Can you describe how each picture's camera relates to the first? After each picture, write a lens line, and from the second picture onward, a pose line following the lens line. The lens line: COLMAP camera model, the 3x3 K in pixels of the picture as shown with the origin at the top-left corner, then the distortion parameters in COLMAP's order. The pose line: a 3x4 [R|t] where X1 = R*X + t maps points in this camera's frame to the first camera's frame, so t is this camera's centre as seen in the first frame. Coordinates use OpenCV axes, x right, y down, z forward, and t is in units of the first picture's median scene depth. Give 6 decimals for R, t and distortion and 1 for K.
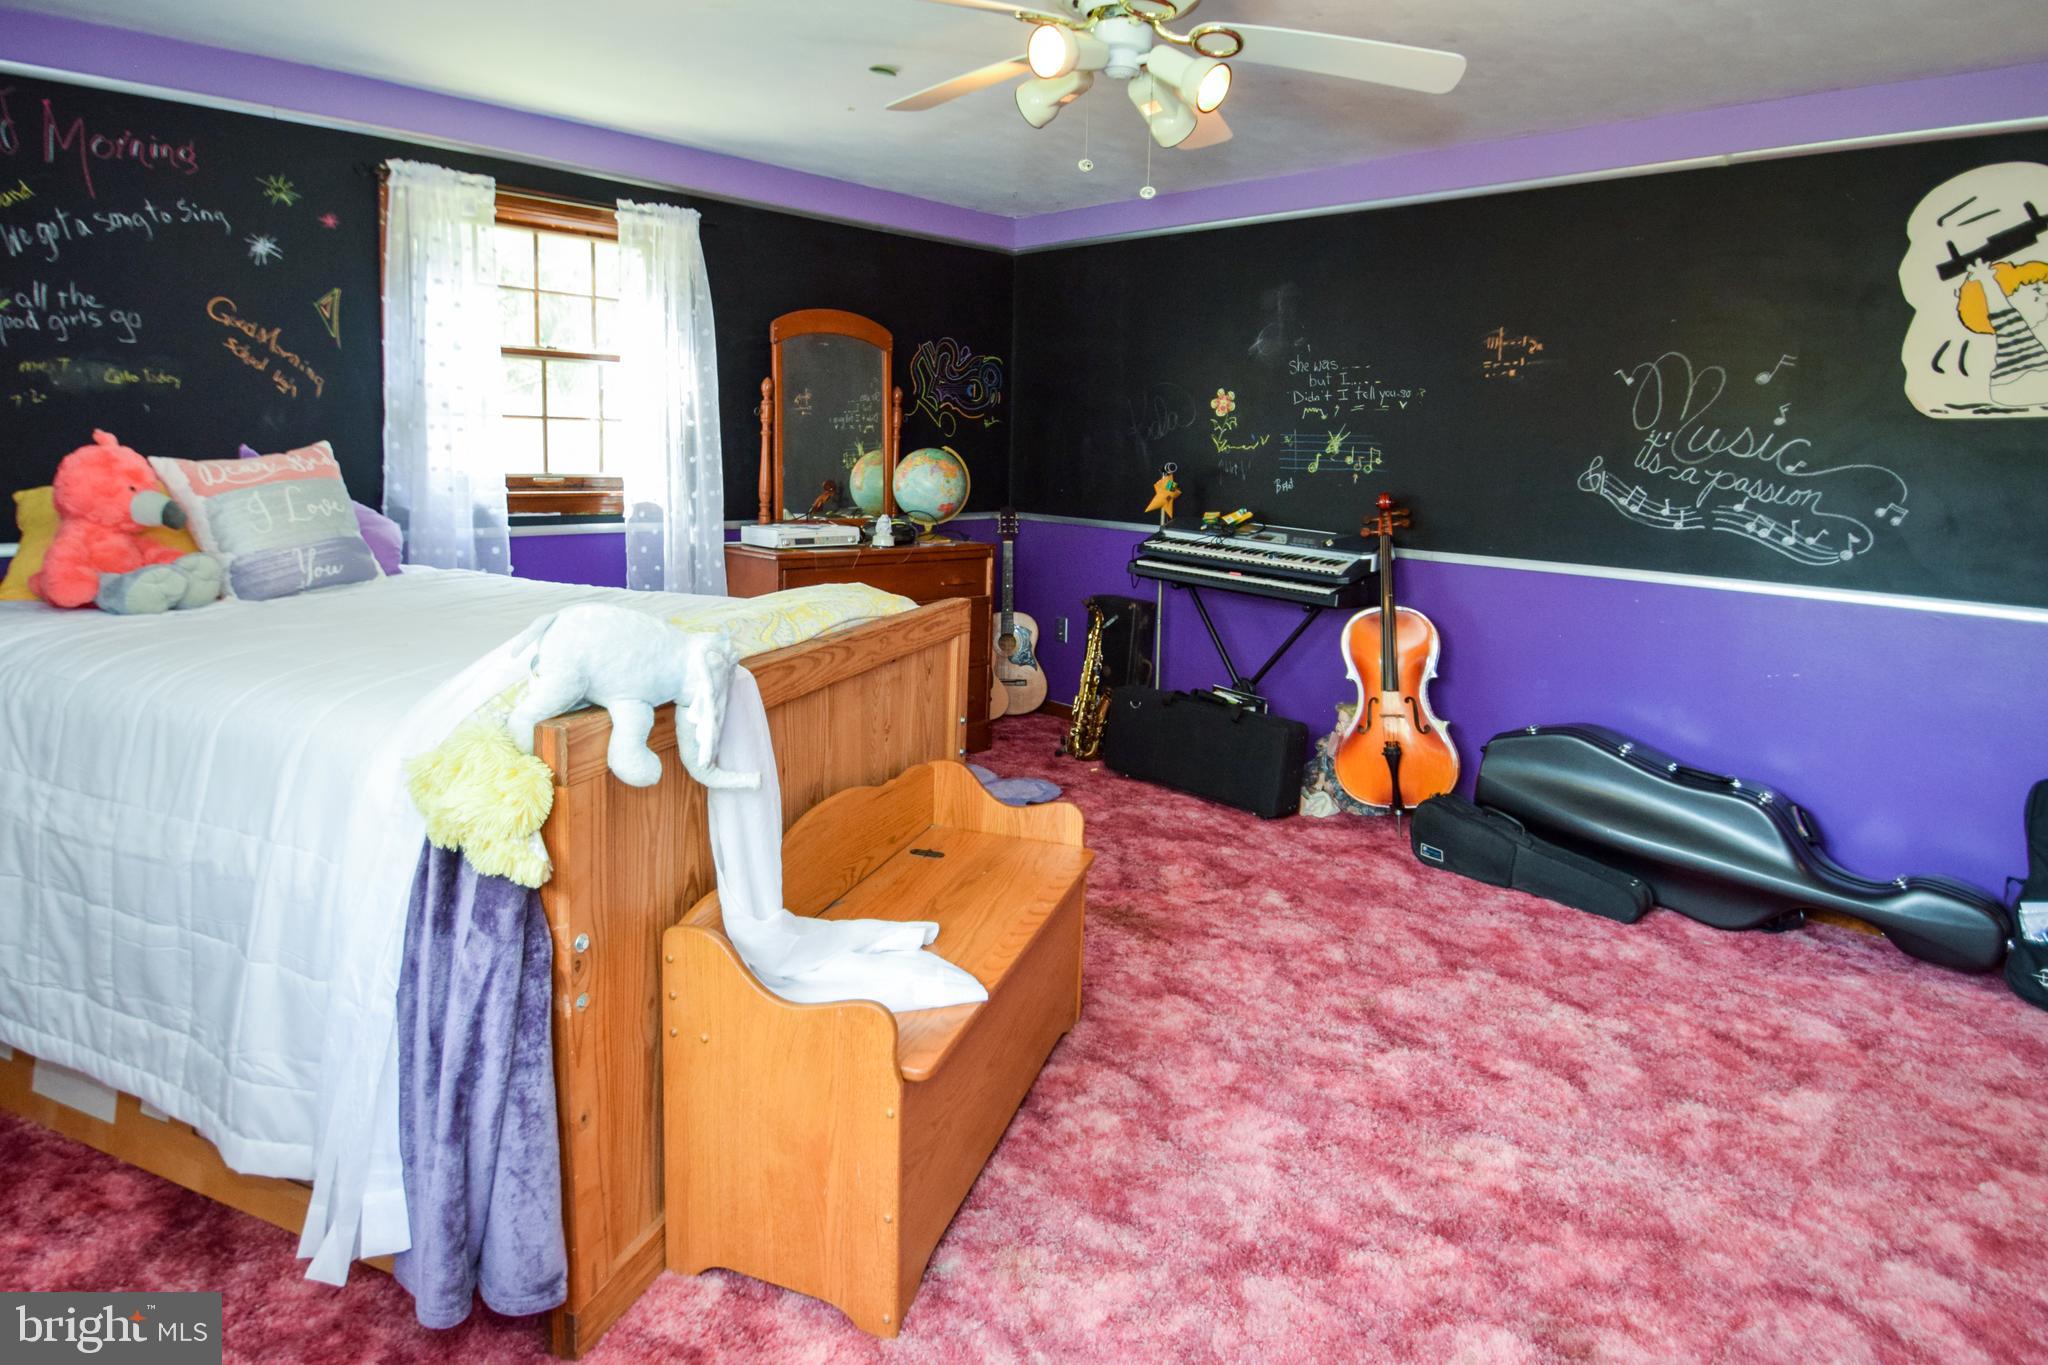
lens RADIAL K [[1080.3, 0, 1023.5], [0, 1080.3, 606.0], [0, 0, 1]] dist [-0.027093, -0.002429]
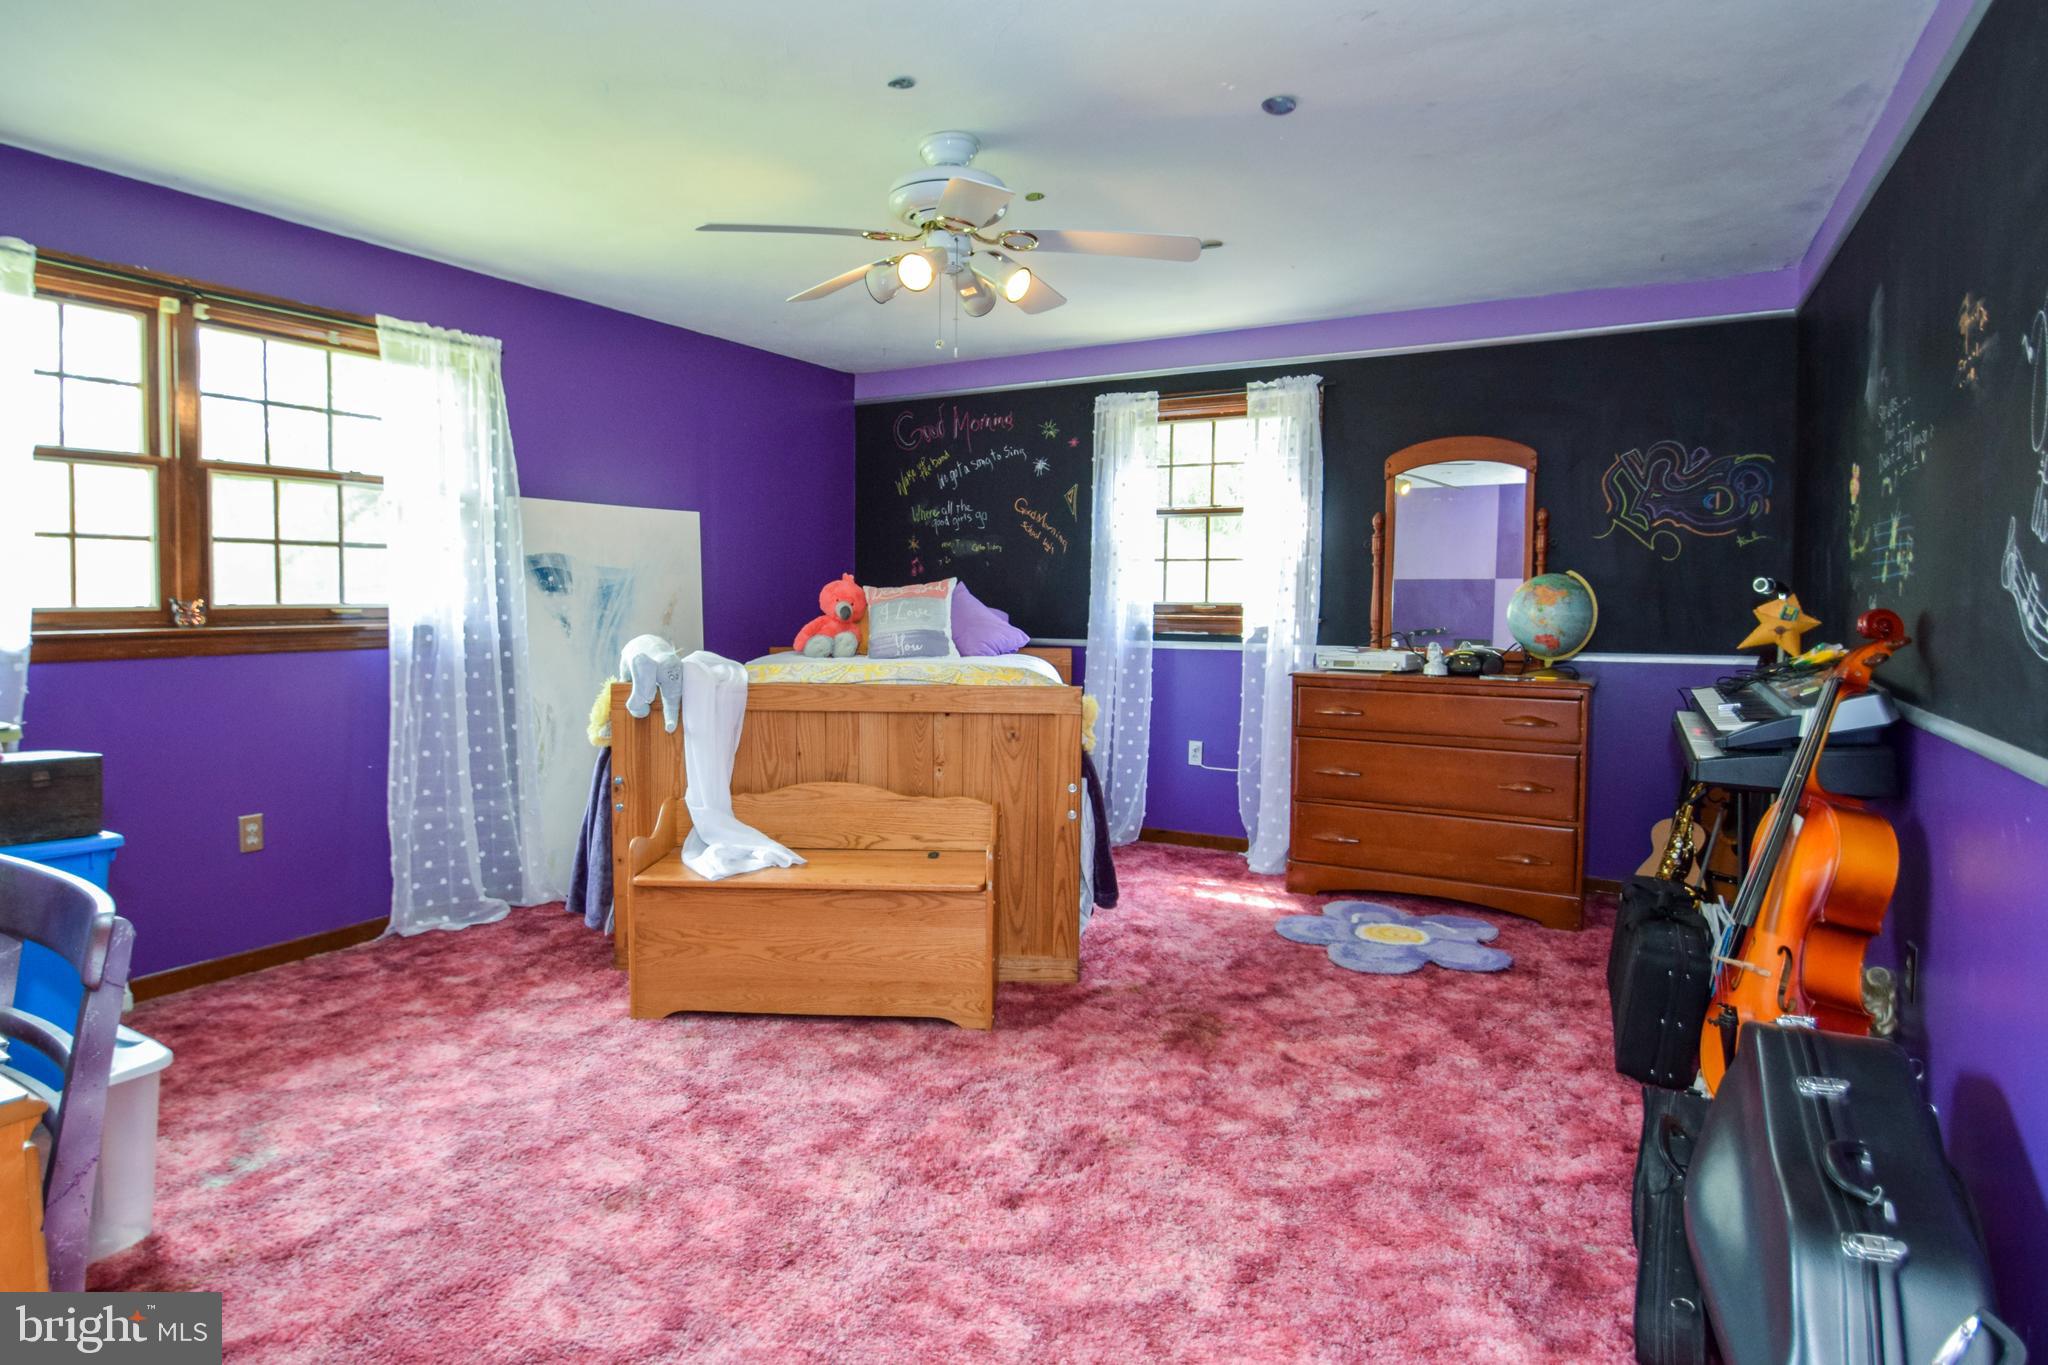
lens RADIAL K [[1119.6, 0, 1024.0], [0, 1119.6, 682.5], [0, 0, 1]] dist [-0.019179, -0.000567]
pose [[0.312178, 0.048323, -0.948794, 1.038644], [-0.132183, 0.991201, 0.006991, -0.010689], [0.940783, 0.123232, 0.315818, 0.506229]]
